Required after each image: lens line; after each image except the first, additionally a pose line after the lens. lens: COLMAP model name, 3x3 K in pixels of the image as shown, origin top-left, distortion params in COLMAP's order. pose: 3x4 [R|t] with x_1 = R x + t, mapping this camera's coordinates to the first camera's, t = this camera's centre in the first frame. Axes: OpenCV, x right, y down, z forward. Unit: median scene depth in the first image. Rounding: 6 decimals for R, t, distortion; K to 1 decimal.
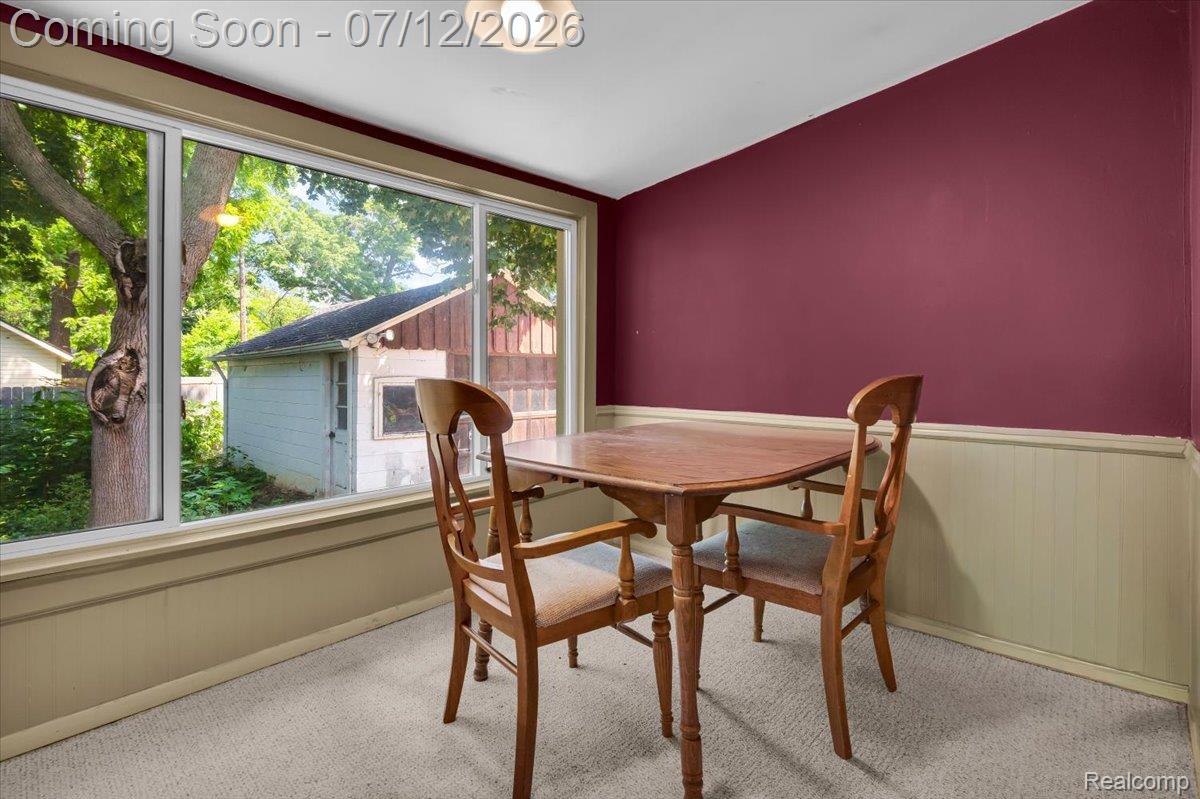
lens RADIAL K [[562.7, 0, 600.2], [0, 562.7, 383.9], [0, 0, 1]] dist [0.000462, 0.000423]
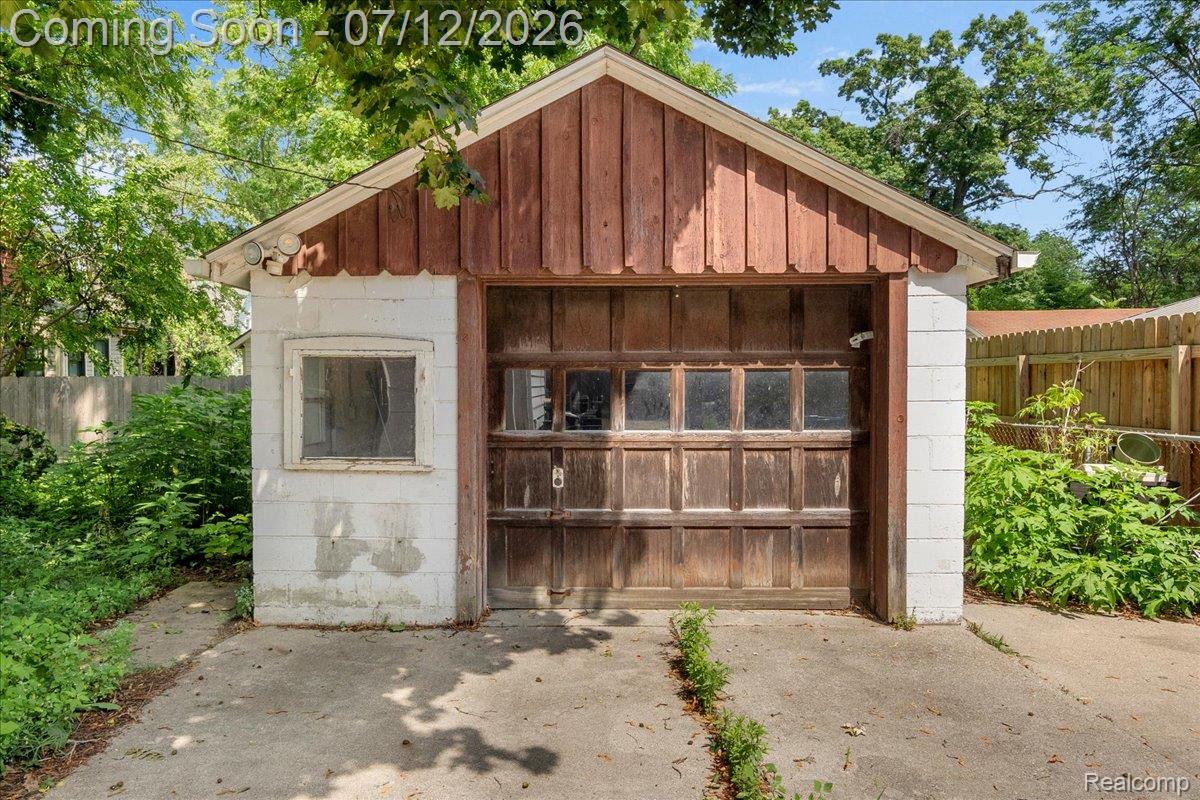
lens RADIAL K [[857.0, 0, 600.0], [0, 857.0, 400.0], [0, 0, 1]] dist [-0.004494, -0.002026]
pose [[0.677187, 0.012738, -0.735701, 0.249407], [-0.005216, 0.999908, 0.012512, 0.023978], [0.735793, -0.004636, 0.677191, 0.564215]]
